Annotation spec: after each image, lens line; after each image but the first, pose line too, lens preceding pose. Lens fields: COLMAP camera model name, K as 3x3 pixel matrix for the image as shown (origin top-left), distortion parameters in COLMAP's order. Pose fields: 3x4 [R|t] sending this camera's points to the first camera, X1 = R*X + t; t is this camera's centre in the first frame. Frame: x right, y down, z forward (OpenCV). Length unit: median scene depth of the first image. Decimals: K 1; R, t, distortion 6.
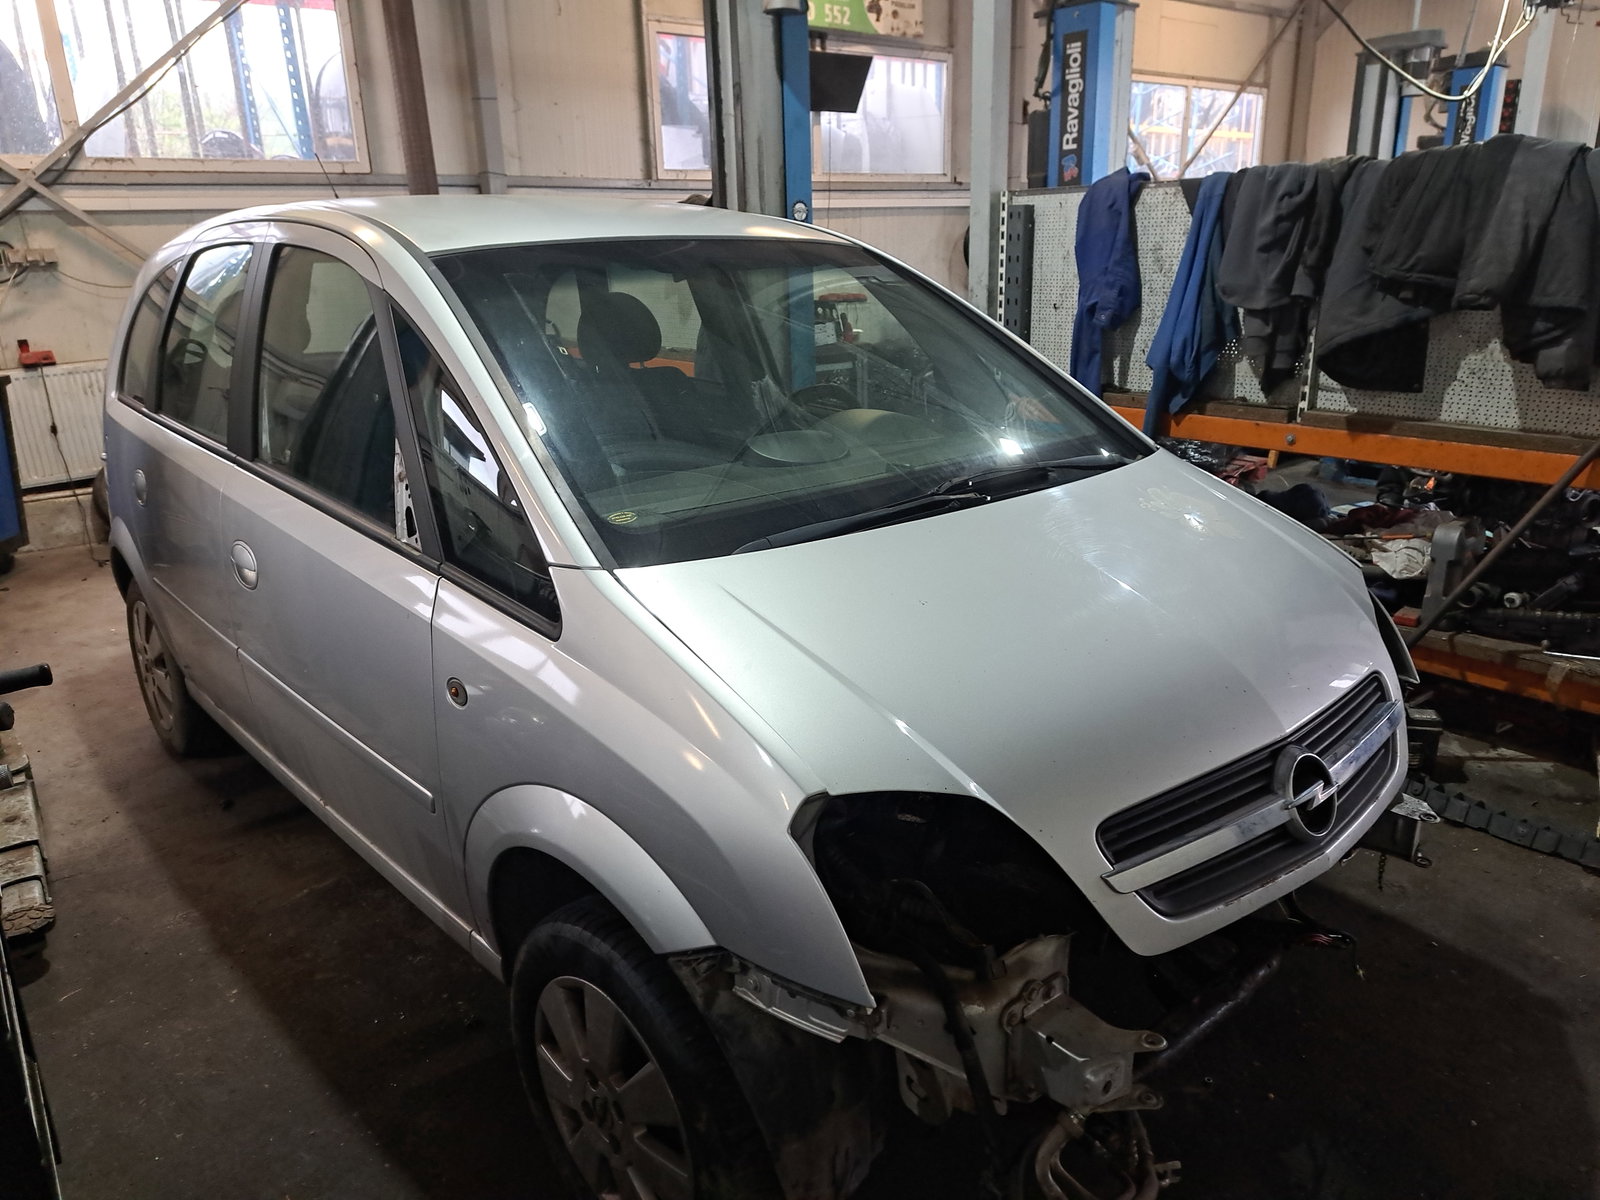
lens RADIAL K [[1213.7, 0, 827.0], [0, 1213.7, 604.1], [0, 0, 1]] dist [0.070621, -0.070142]
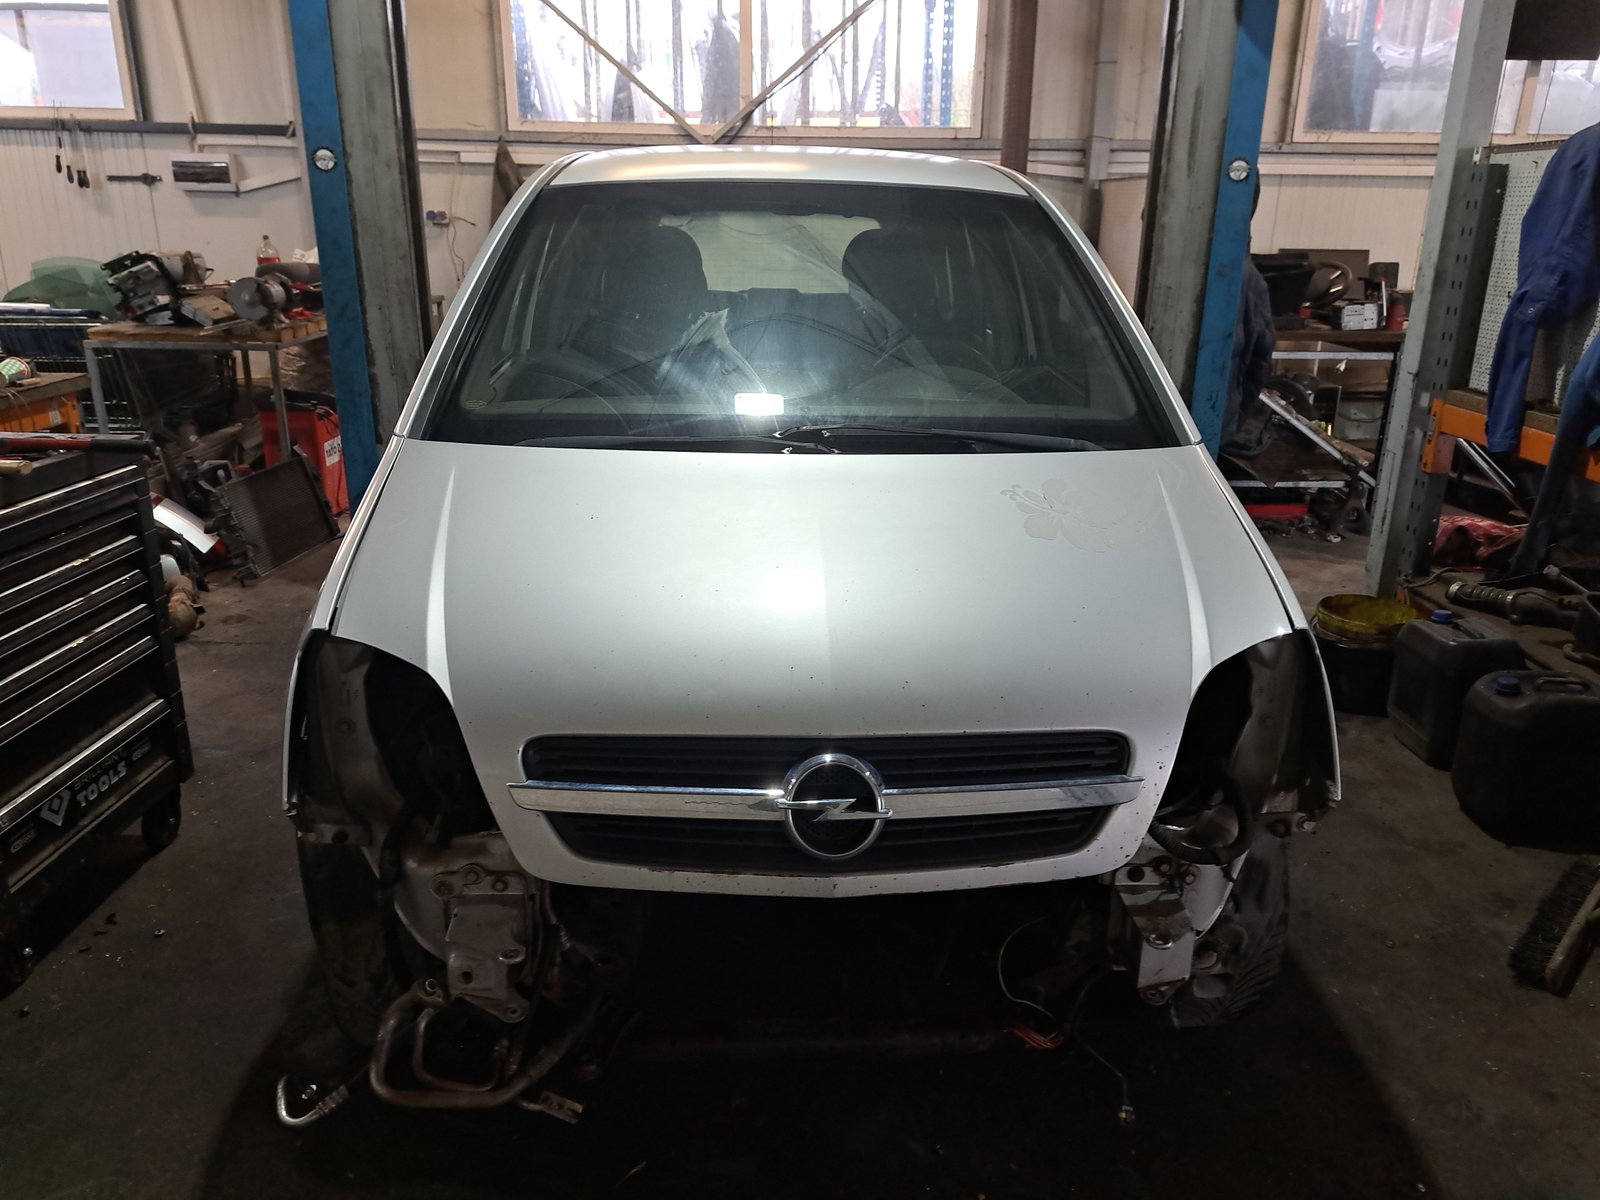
lens RADIAL K [[1213.7, 0, 827.0], [0, 1213.7, 604.1], [0, 0, 1]] dist [0.070621, -0.070142]
pose [[0.769712, 0.225793, -0.597127, 0.390890], [-0.215196, 0.972387, 0.090298, -0.030068], [0.601028, 0.058996, 0.797048, 0.125704]]
